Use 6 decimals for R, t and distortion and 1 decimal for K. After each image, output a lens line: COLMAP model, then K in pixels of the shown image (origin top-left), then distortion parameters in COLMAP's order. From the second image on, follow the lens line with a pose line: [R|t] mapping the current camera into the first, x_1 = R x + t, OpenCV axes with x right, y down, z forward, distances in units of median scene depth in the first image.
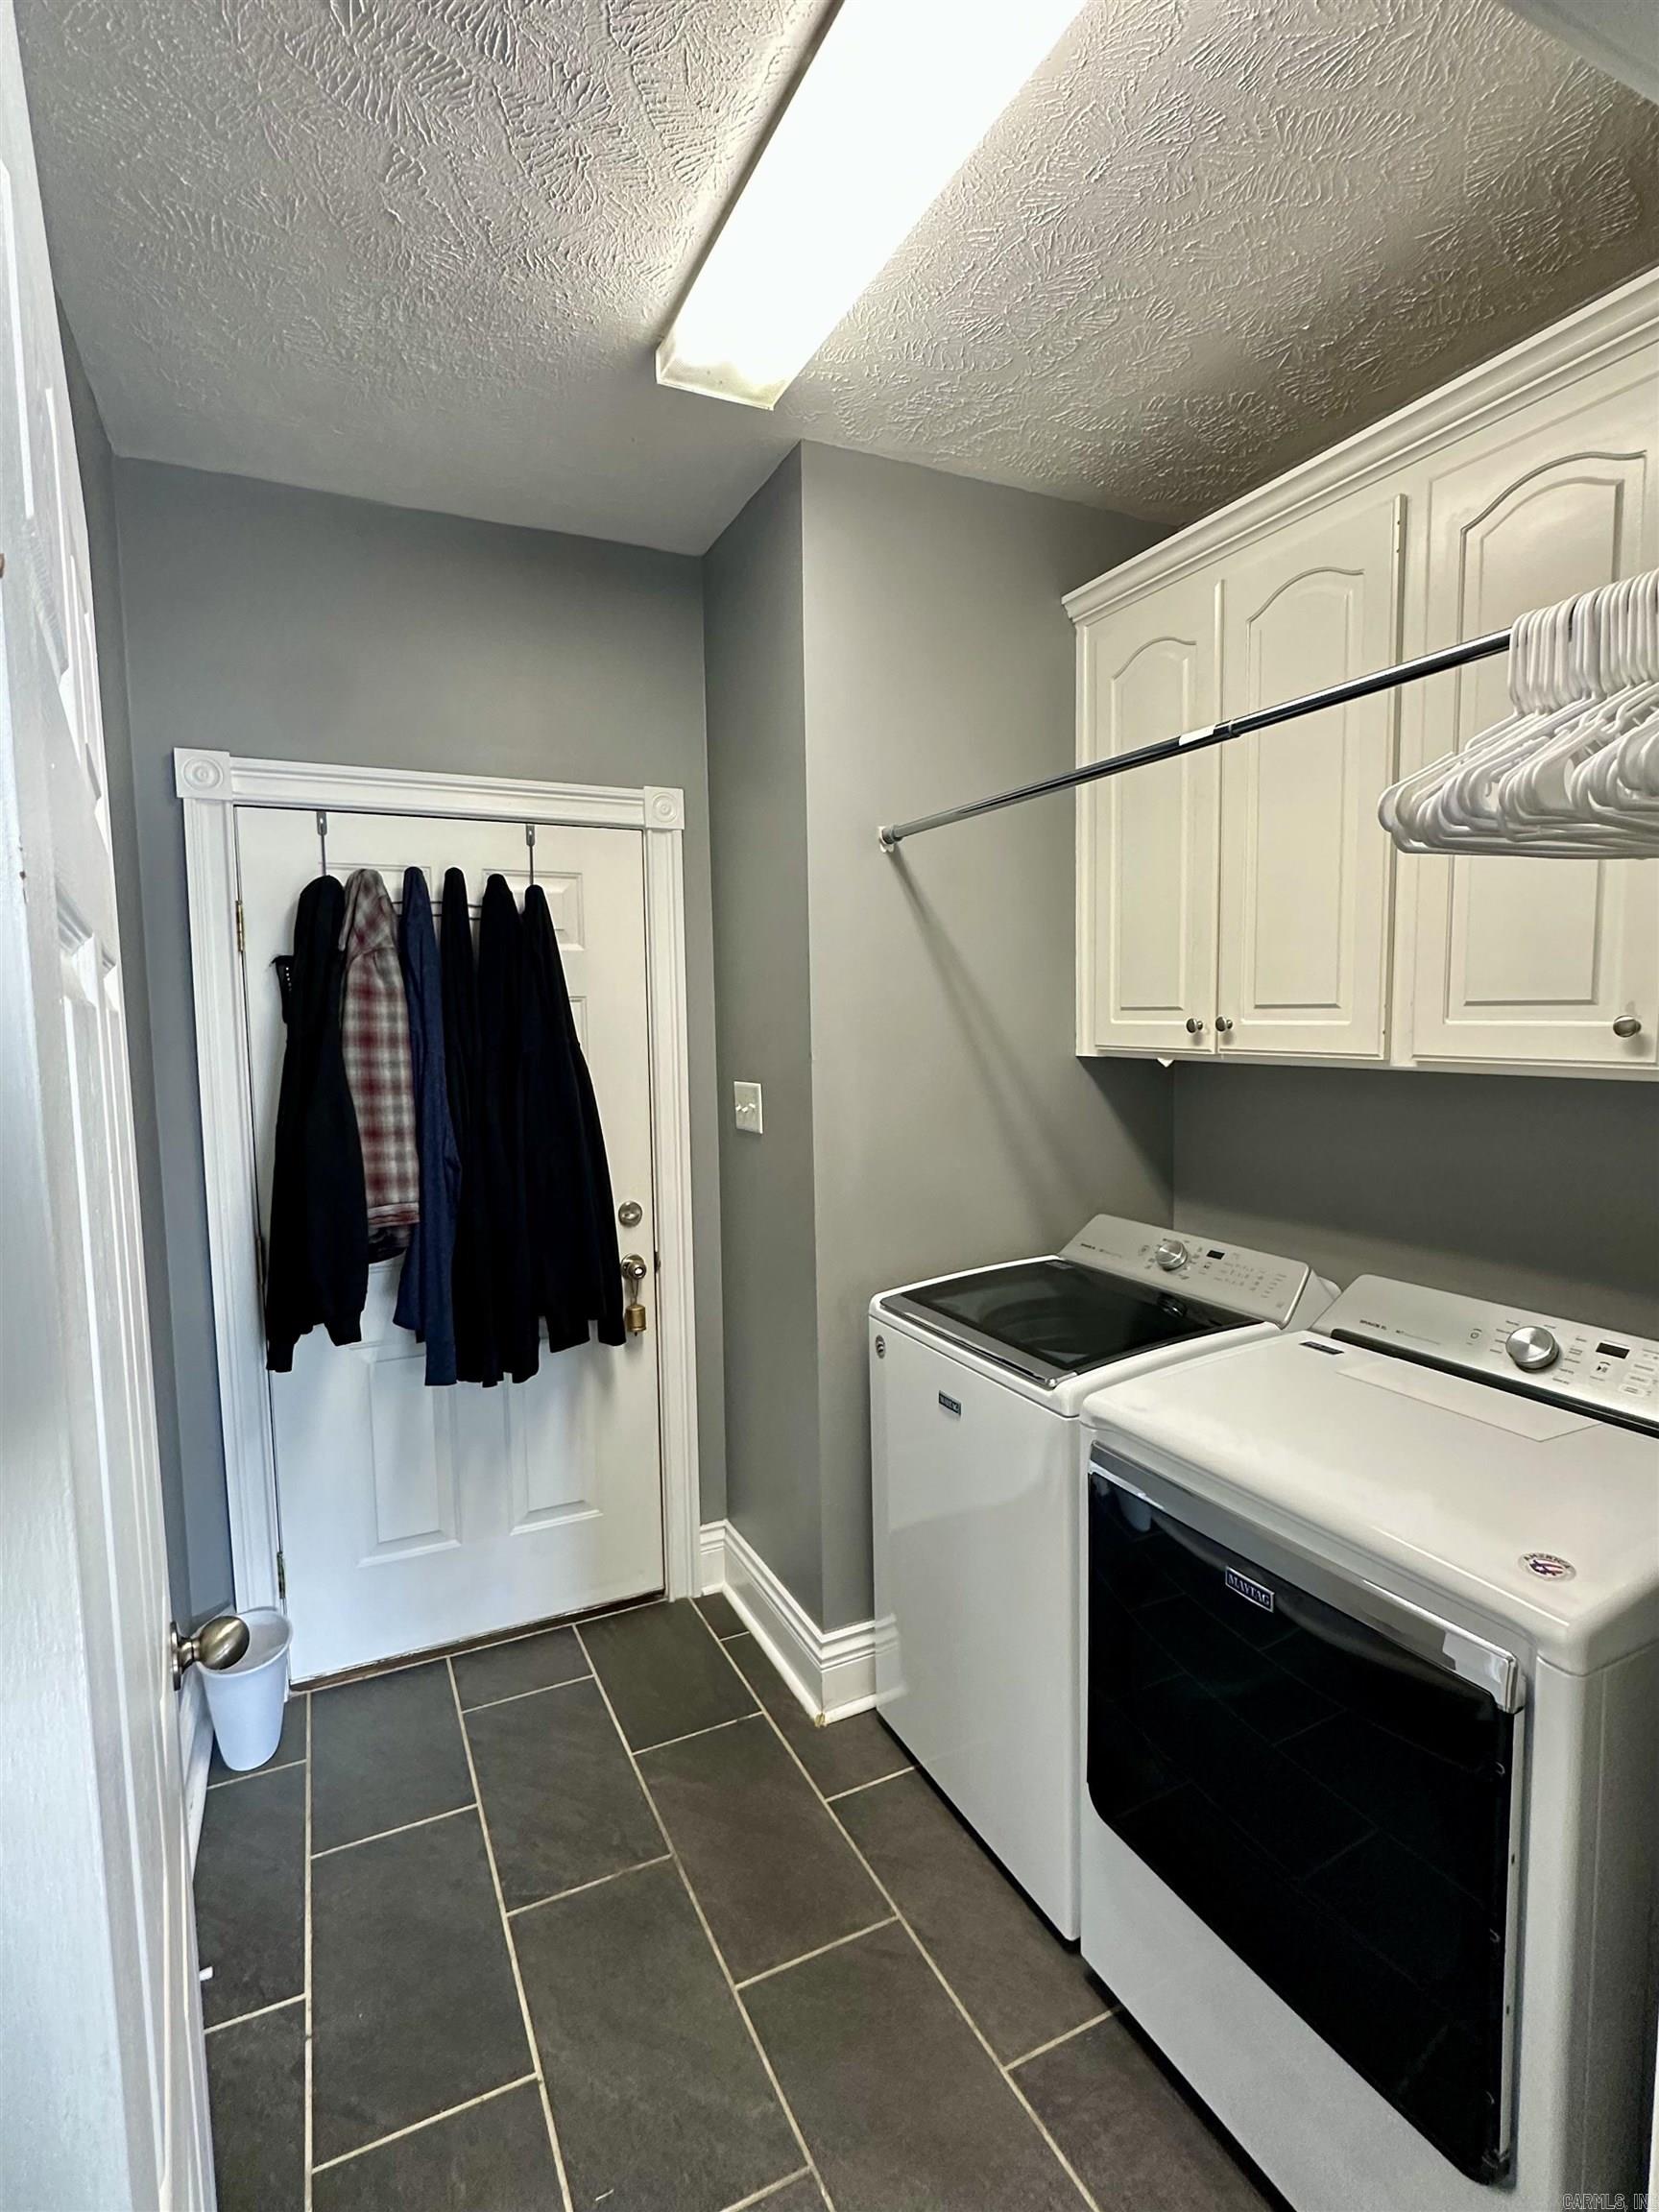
lens RADIAL K [[1068.1, 0, 829.5], [0, 1068.1, 1106.0], [0, 0, 1]] dist [0.000709, 0.000095]
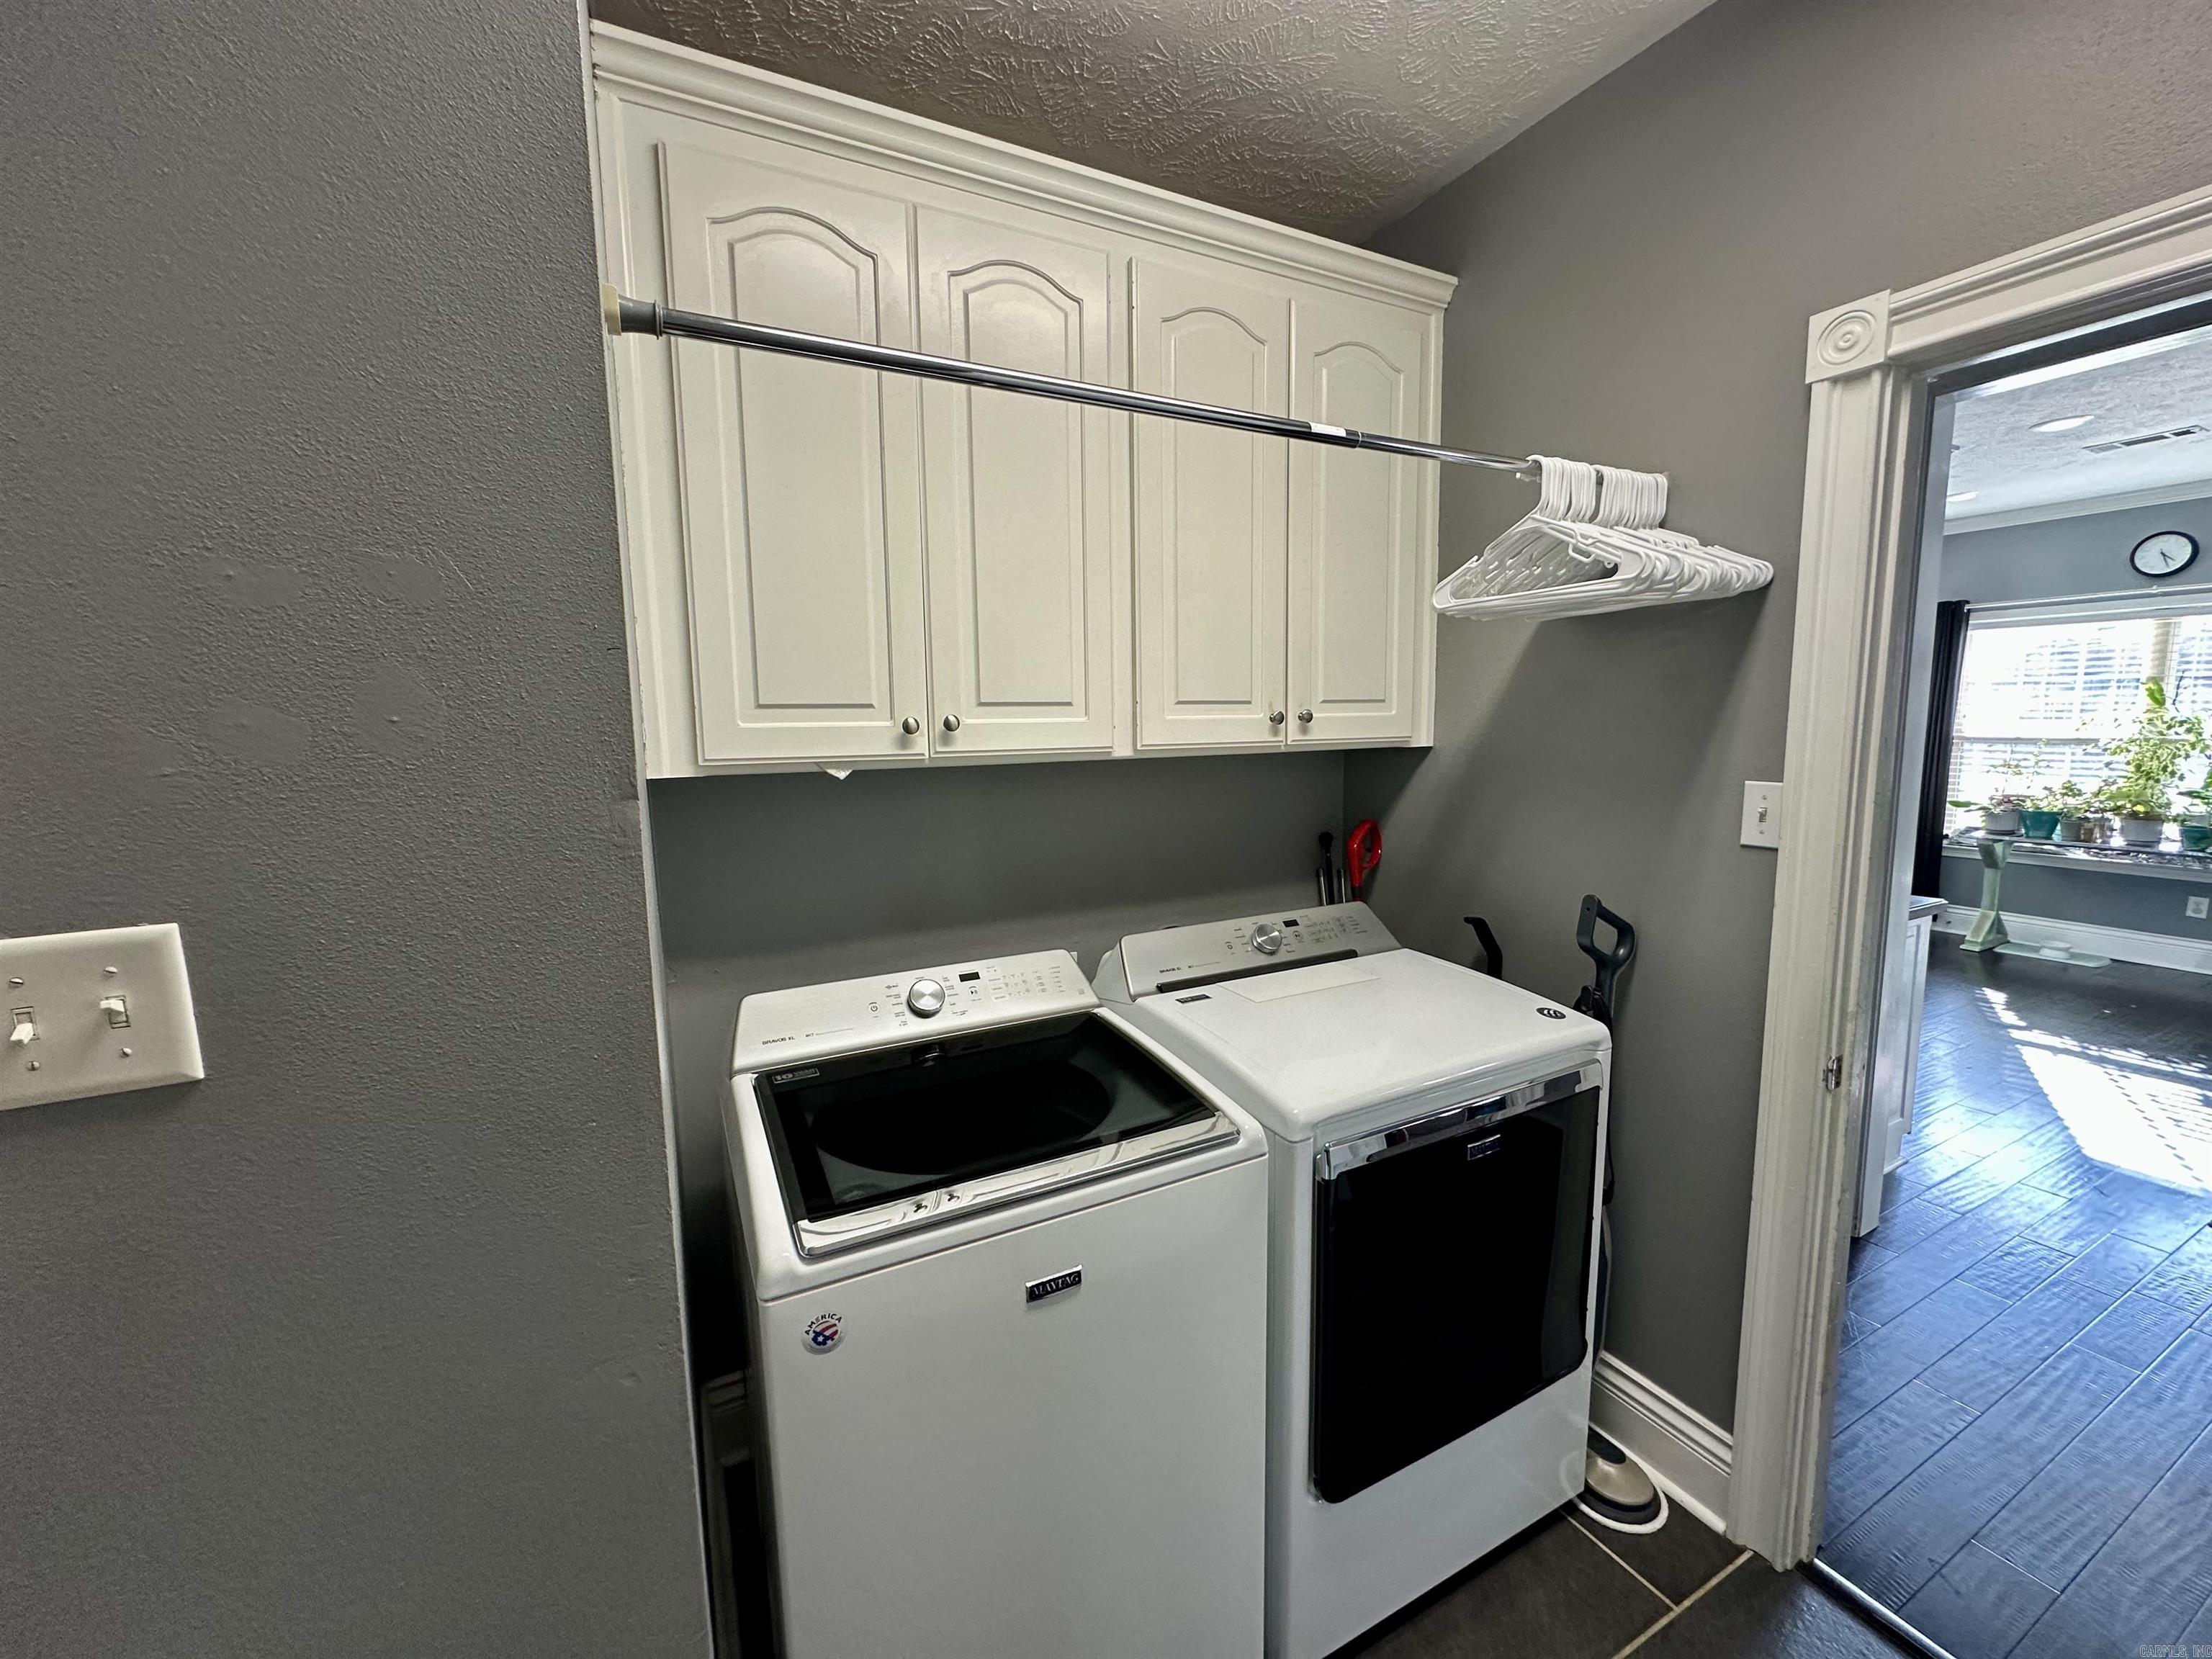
lens RADIAL K [[888.7, 0, 1106.0], [0, 888.7, 829.5], [0, 0, 1]] dist [0.023977, 0.000265]
pose [[-0.017424, -0.120836, 0.992520, -0.429762], [0.098916, 0.987592, 0.121972, -0.074535], [-0.994943, 0.100301, -0.005255, 0.982990]]
